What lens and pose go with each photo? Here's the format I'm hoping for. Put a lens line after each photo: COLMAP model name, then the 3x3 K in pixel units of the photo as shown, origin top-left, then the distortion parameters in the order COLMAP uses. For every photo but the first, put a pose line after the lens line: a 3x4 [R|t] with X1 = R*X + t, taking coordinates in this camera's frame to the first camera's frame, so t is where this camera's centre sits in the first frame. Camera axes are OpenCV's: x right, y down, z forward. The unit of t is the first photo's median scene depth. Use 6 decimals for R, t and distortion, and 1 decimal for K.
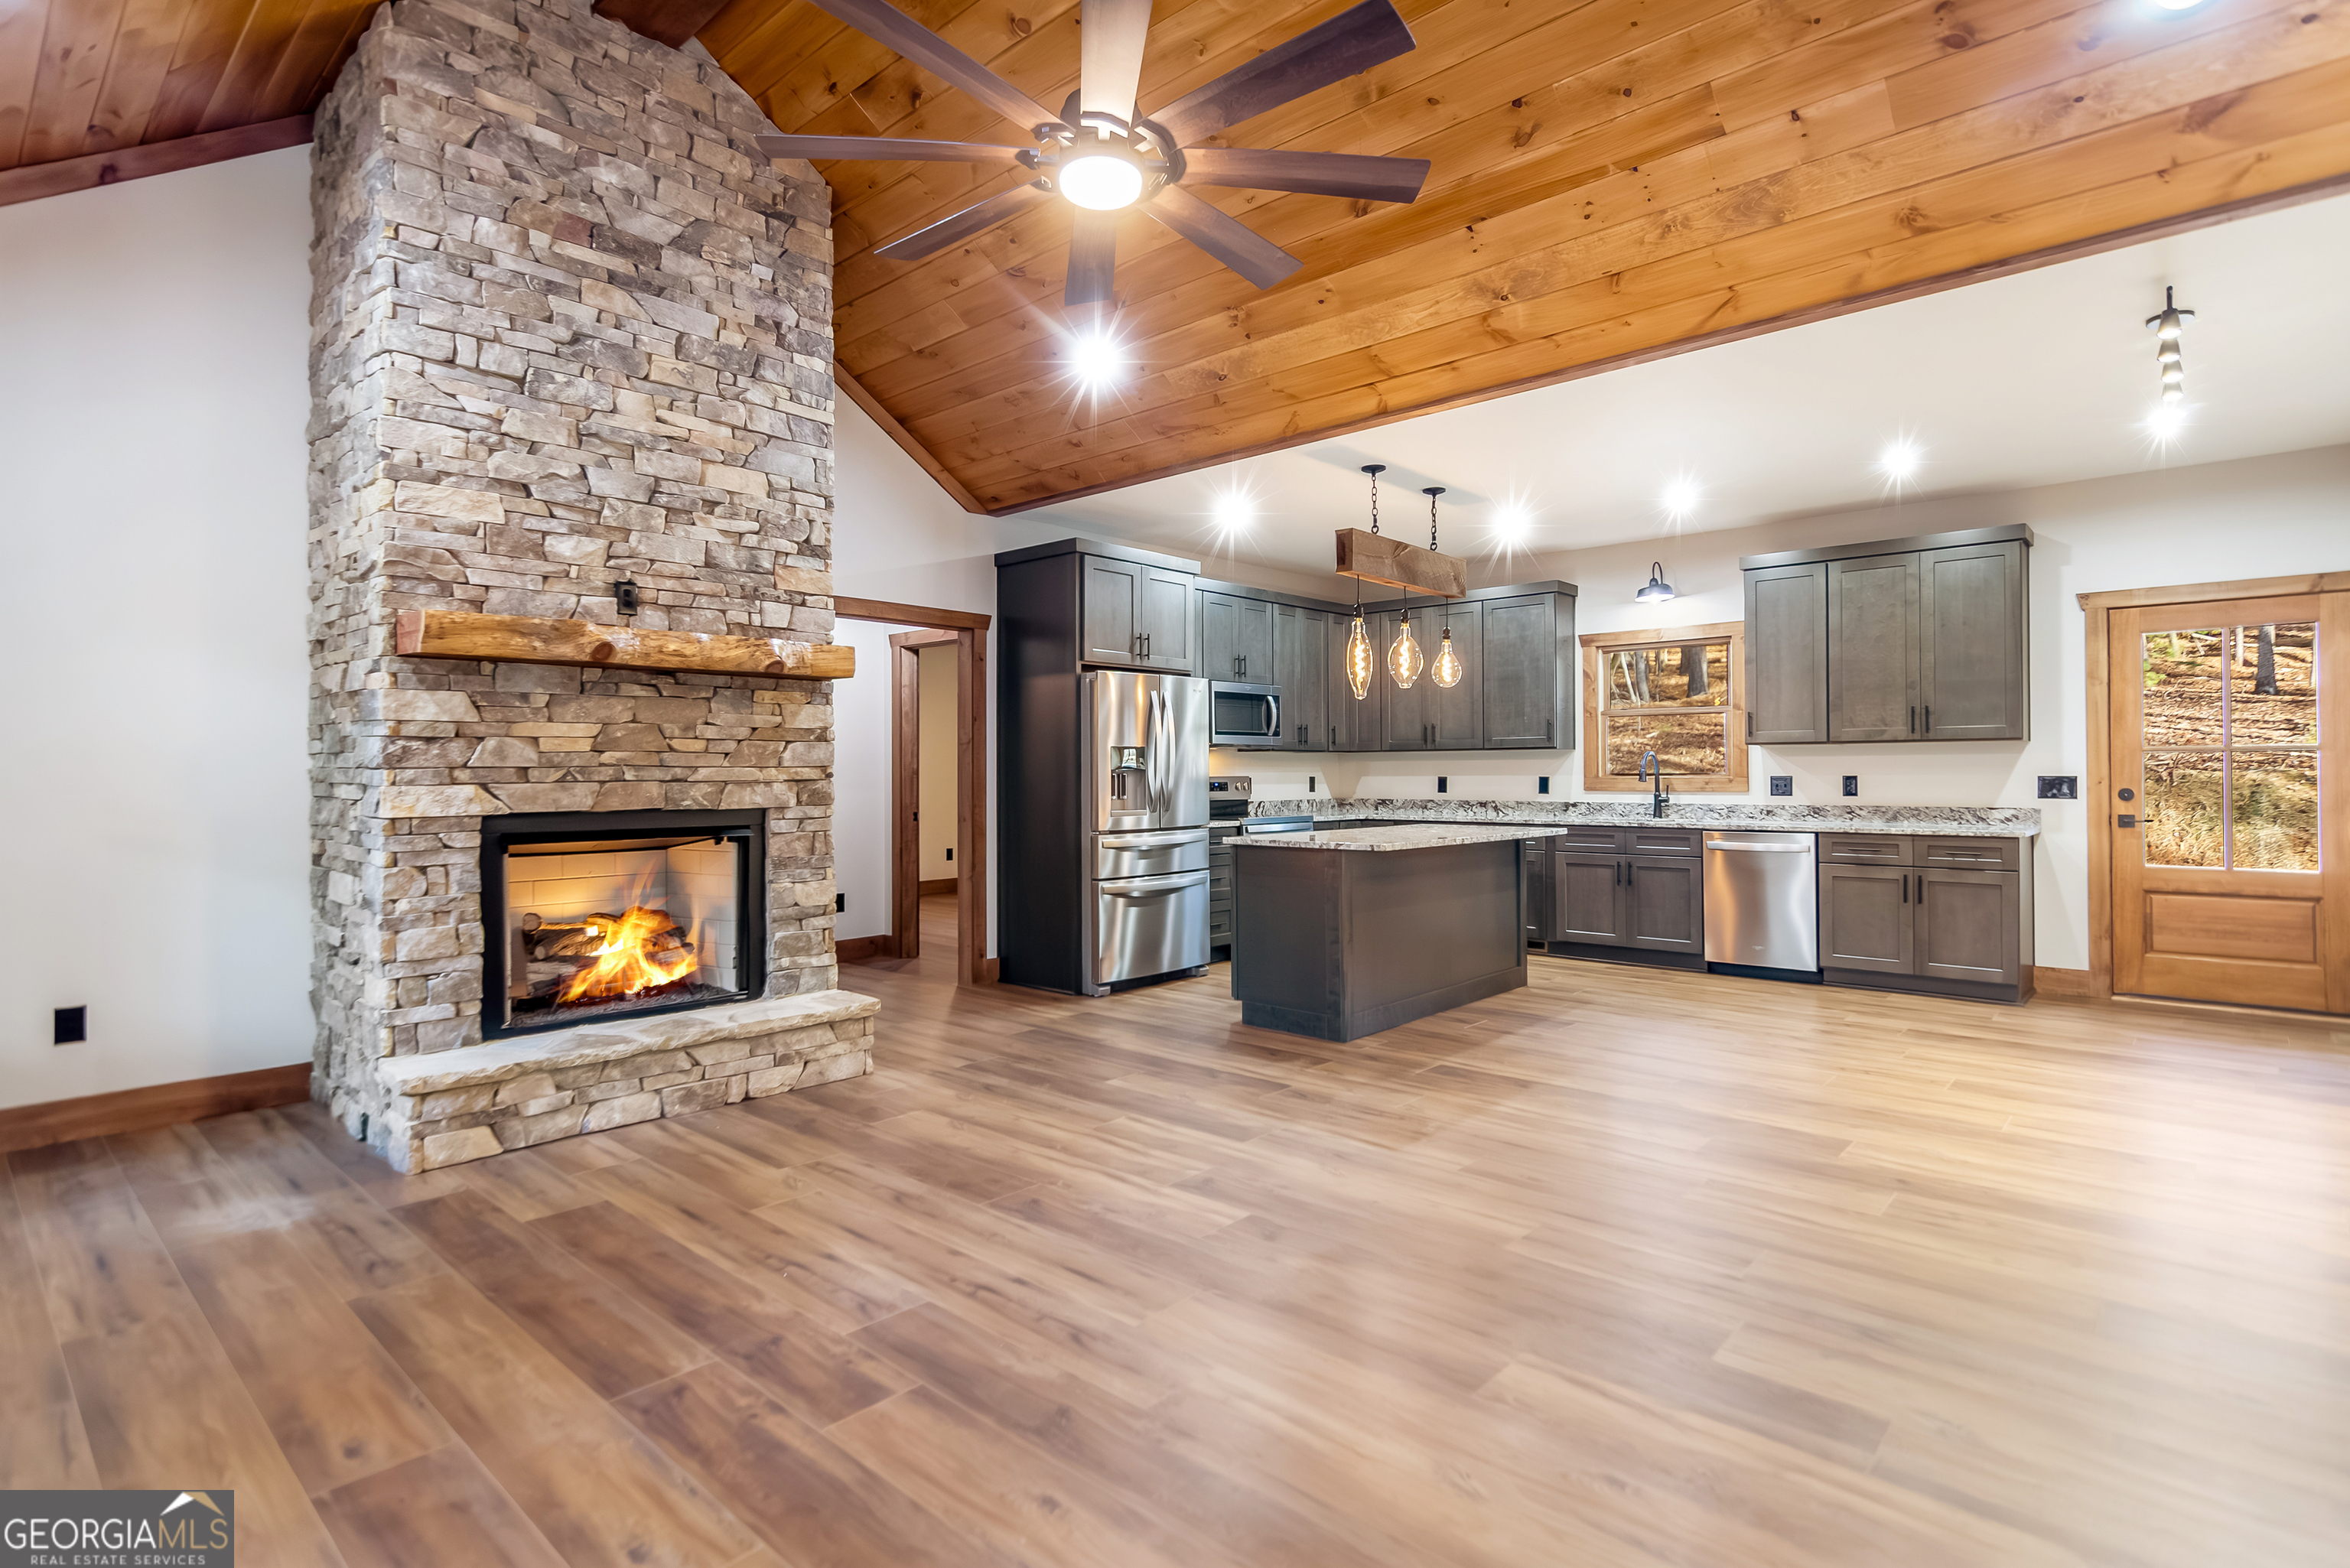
lens RADIAL K [[1164.2, 0, 1169.4], [0, 1164.2, 772.1], [0, 0, 1]] dist [-0.001103, 0.003345]
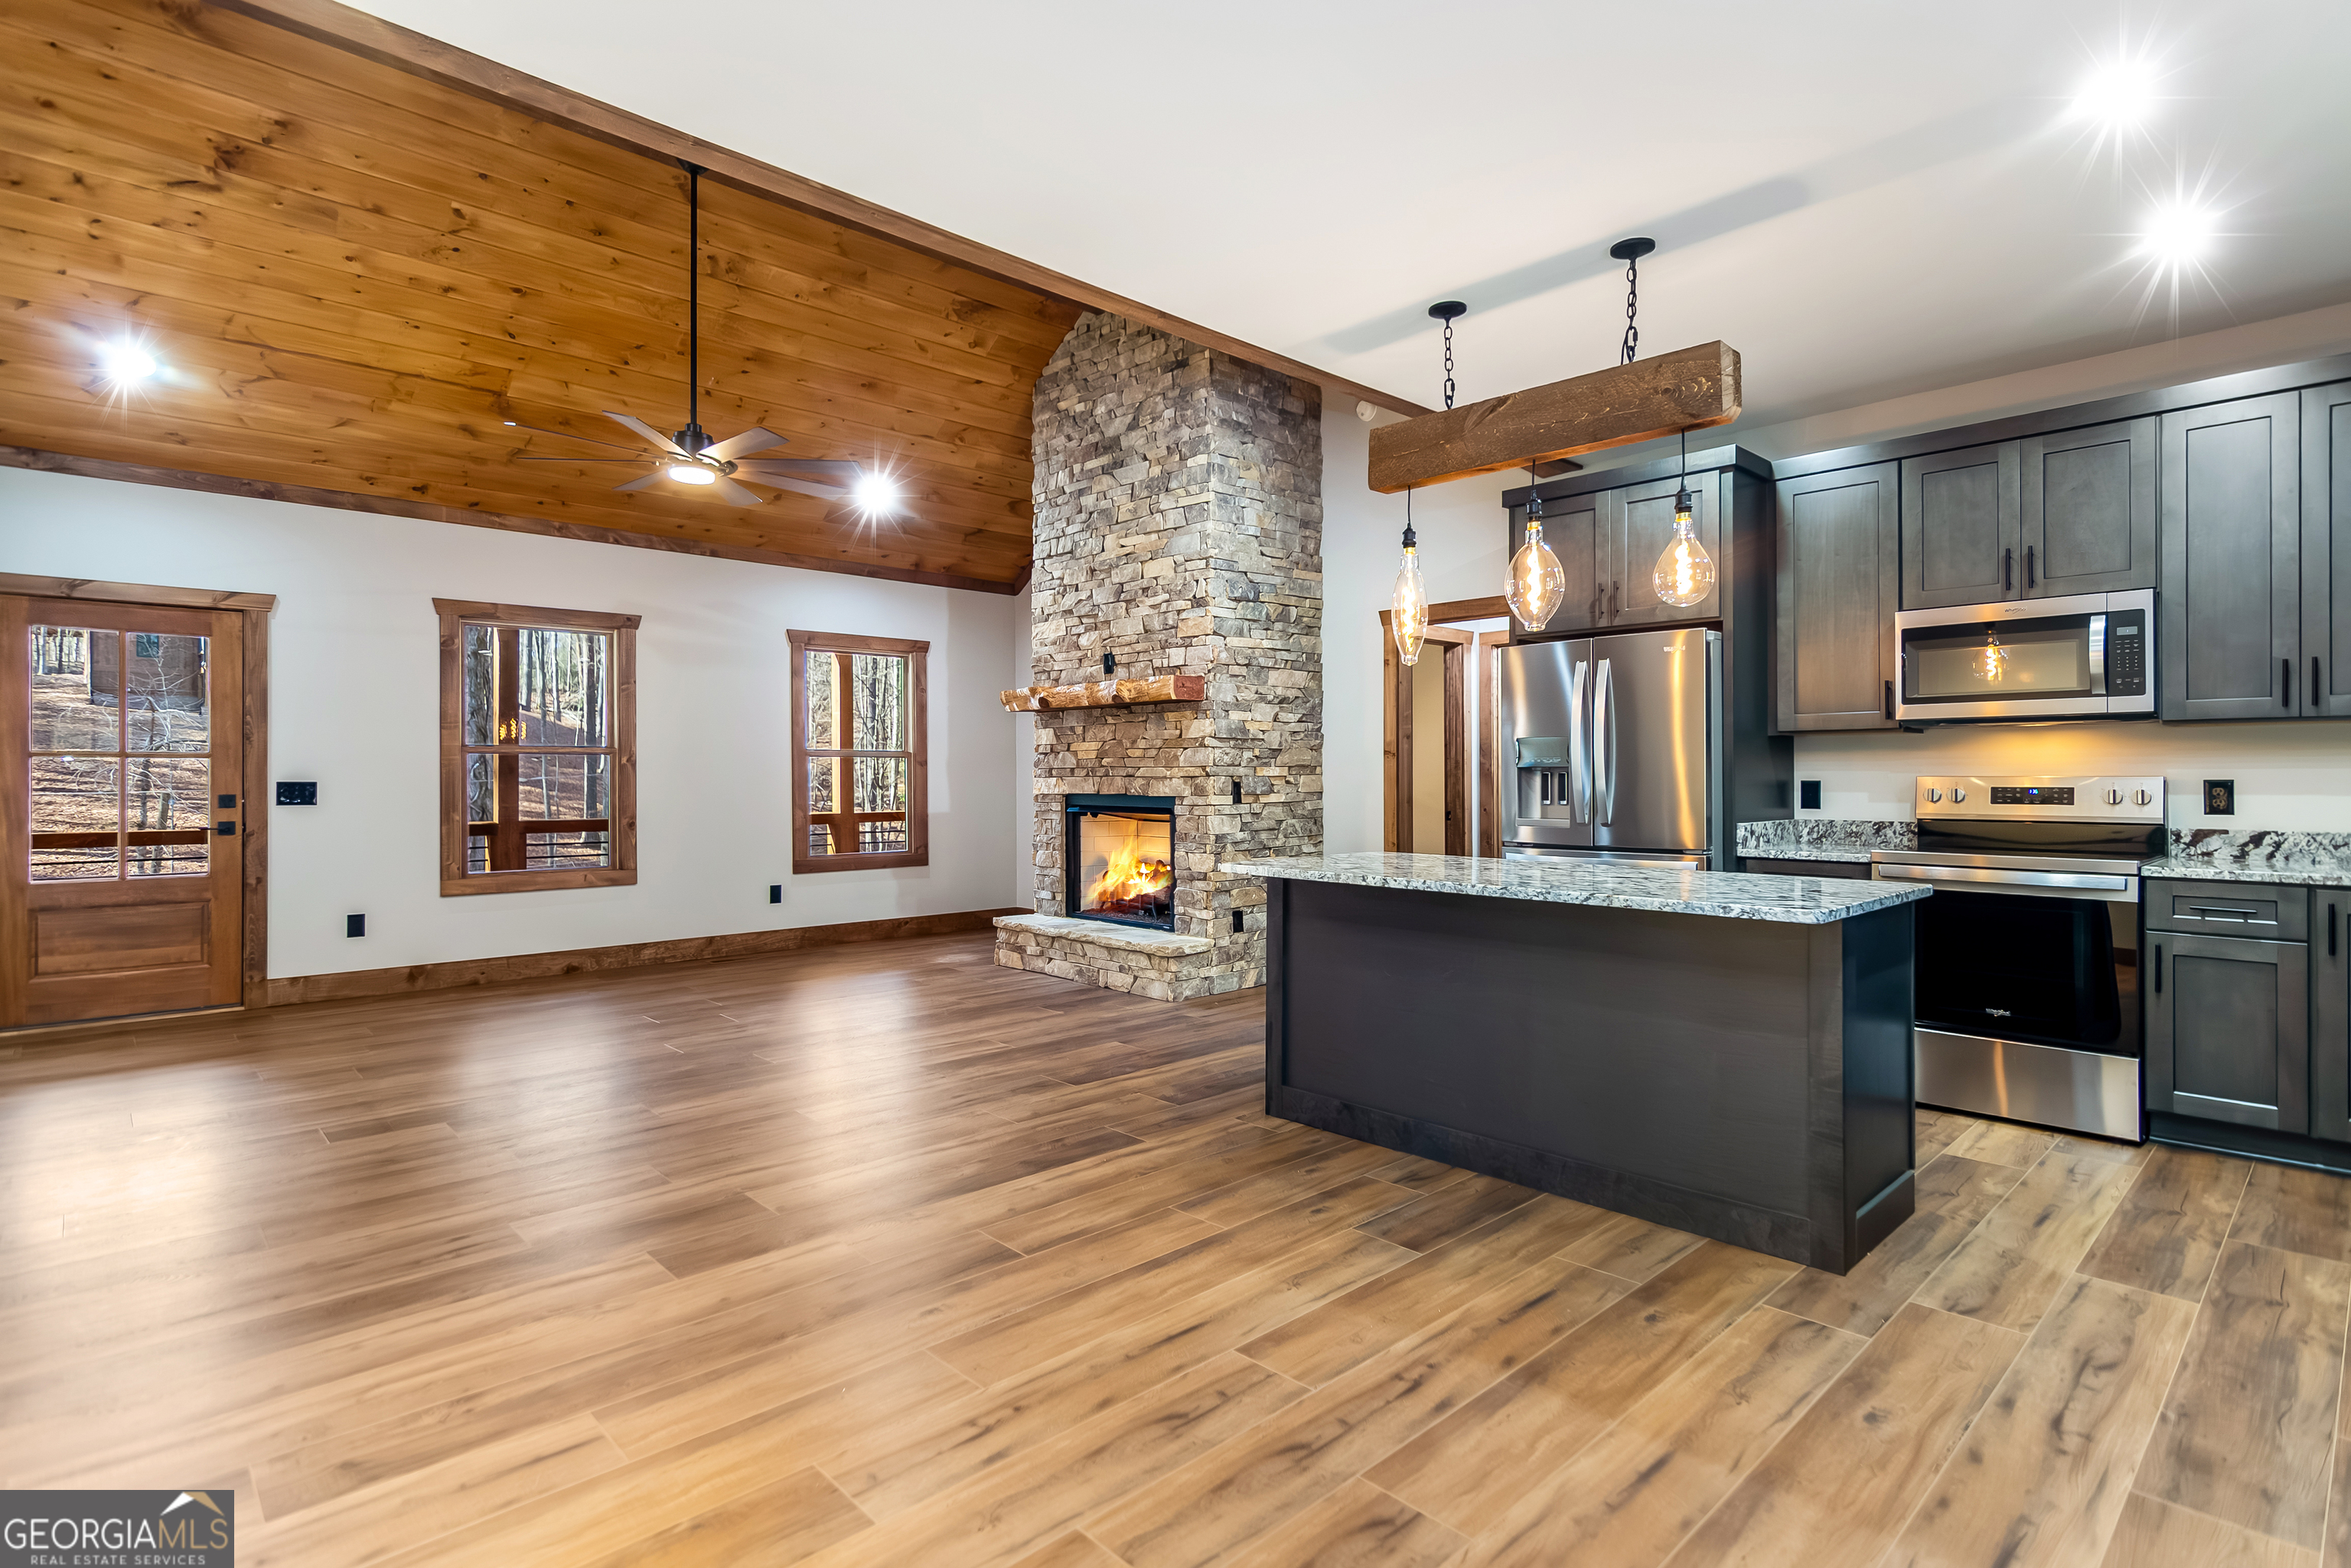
lens RADIAL K [[1164.7, 0, 1165.5], [0, 1164.7, 768.5], [0, 0, 1]] dist [-0.001103, 0.003345]
pose [[-0.077954, 0.000021, -0.996957, 0.931785], [0.002862, 0.999996, -0.000203, -0.002009], [0.996953, -0.002869, -0.077954, 0.981568]]
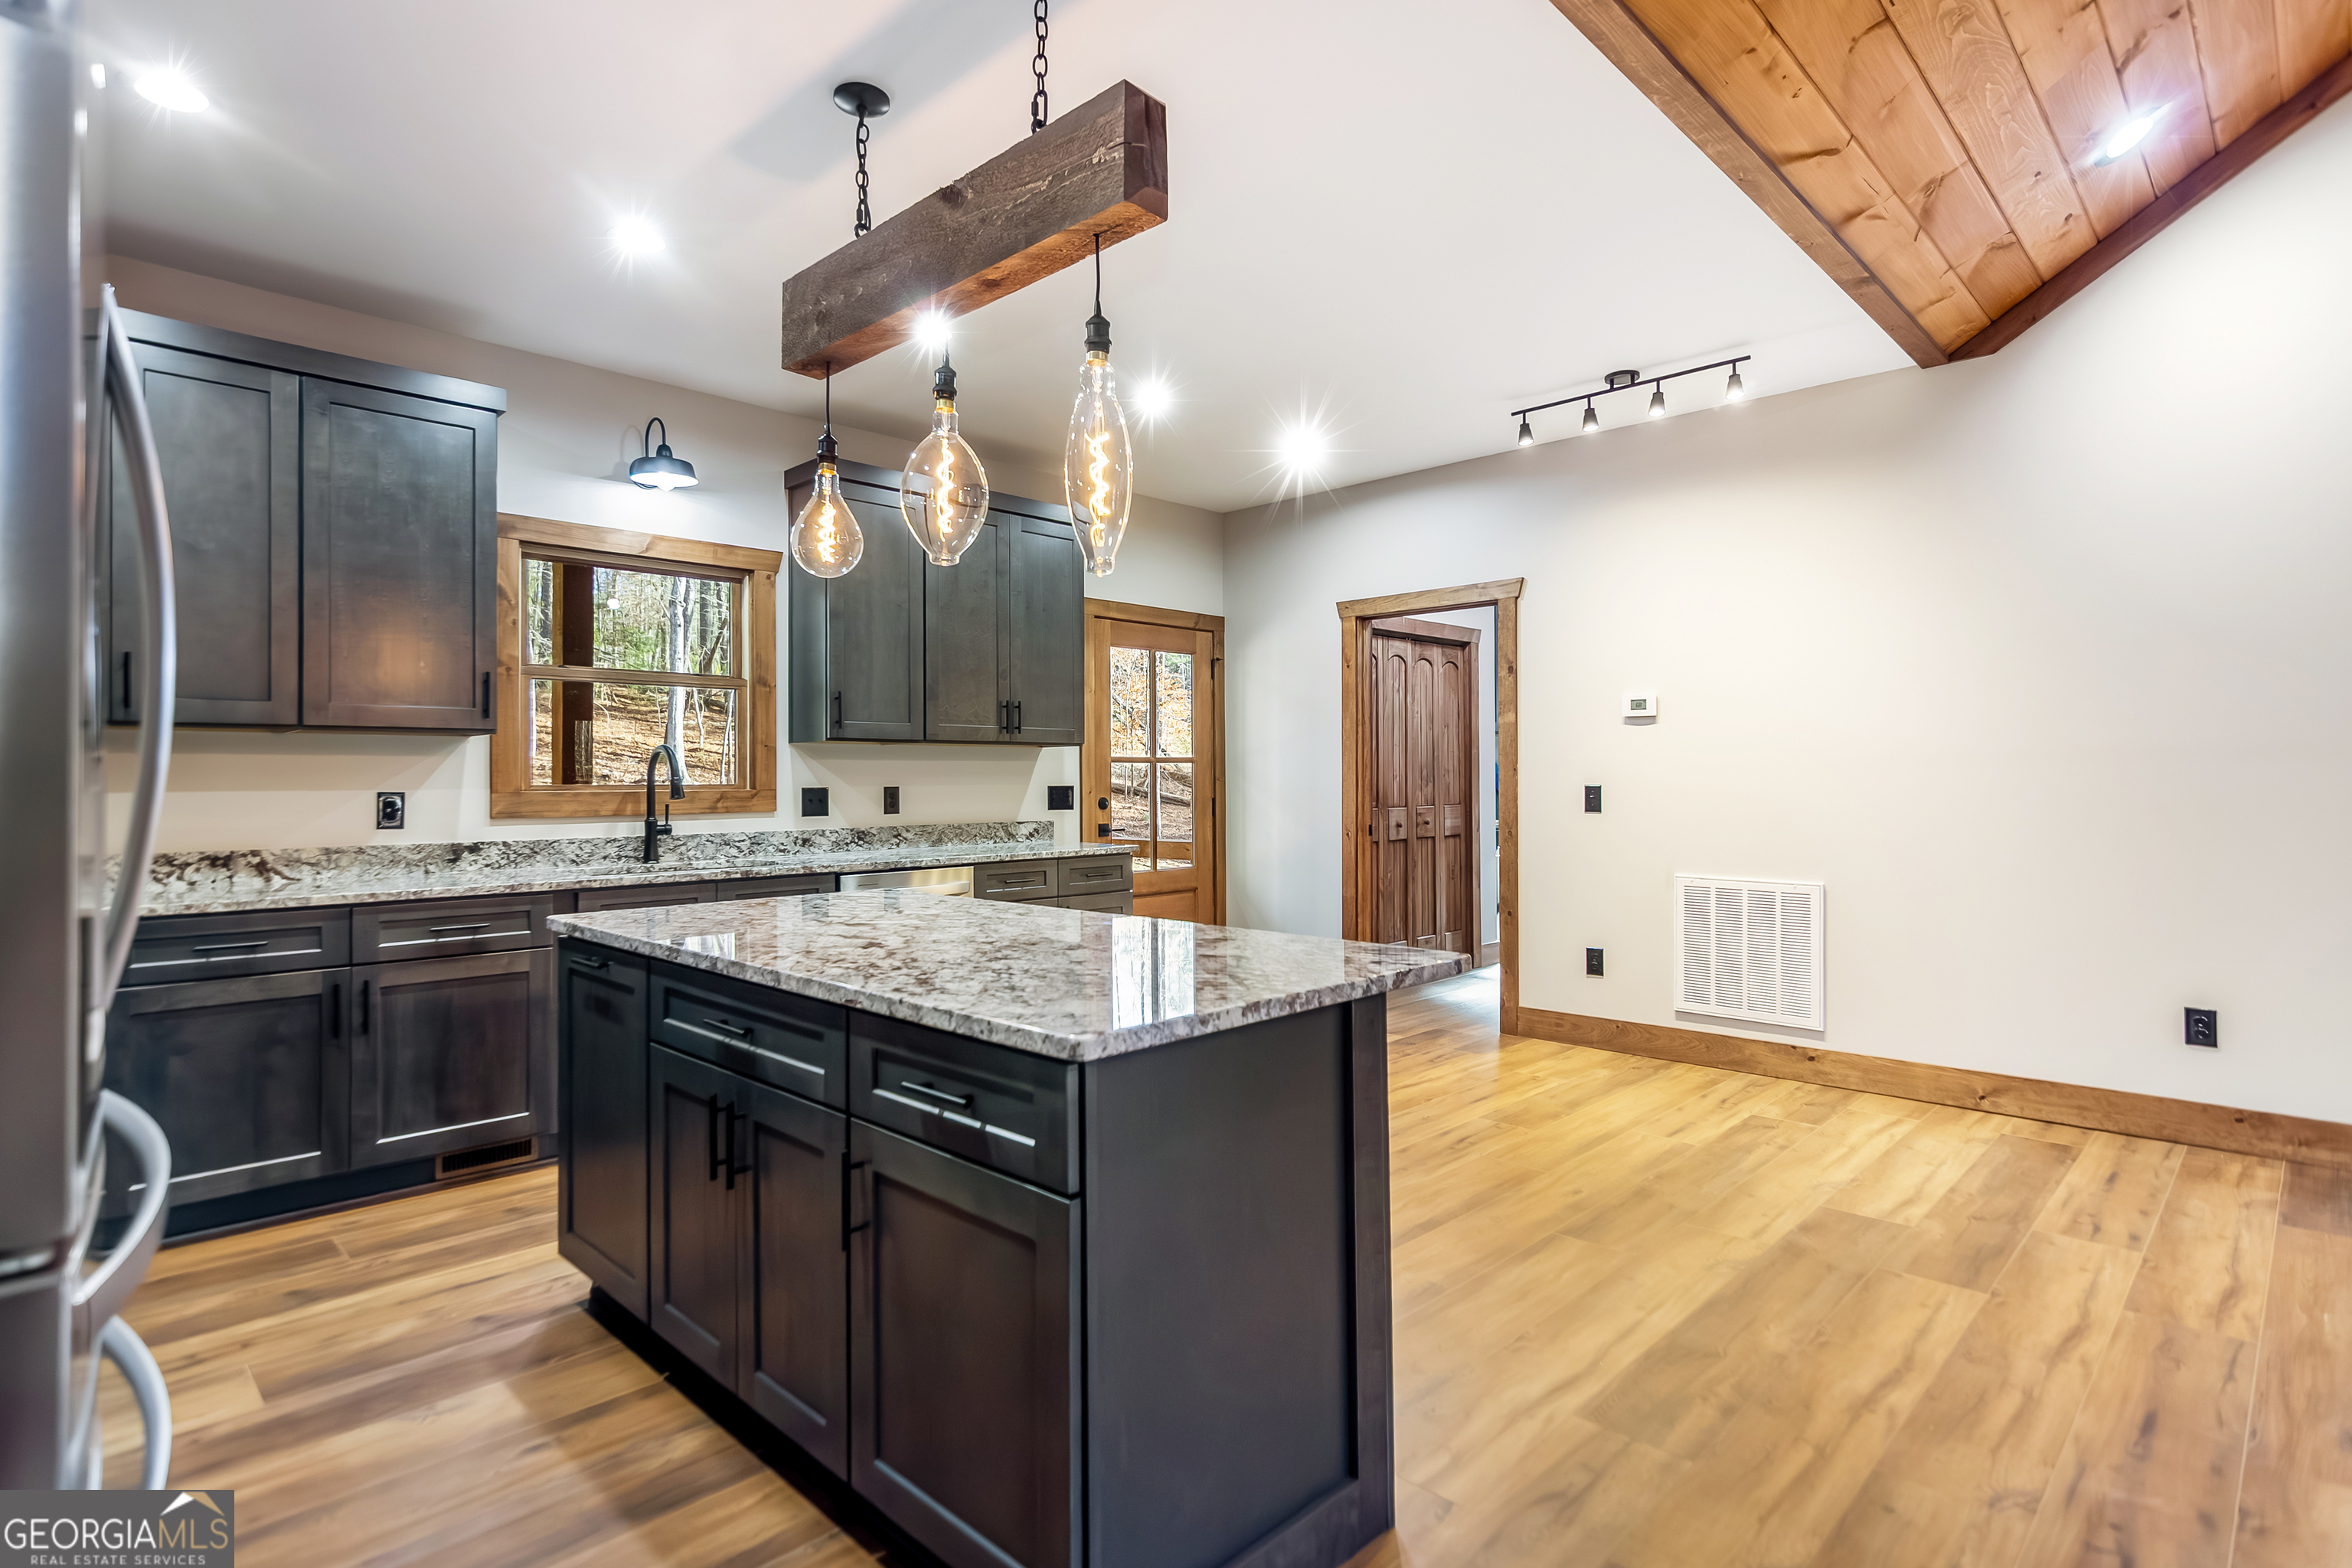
lens RADIAL K [[1165.2, 0, 1167.1], [0, 1165.2, 778.6], [0, 0, 1]] dist [-0.001103, 0.003345]
pose [[0.043345, 0.003588, 0.999054, -0.212076], [0.003445, 0.999987, -0.003741, 0.001754], [-0.999054, 0.003604, 0.043332, 1.039979]]
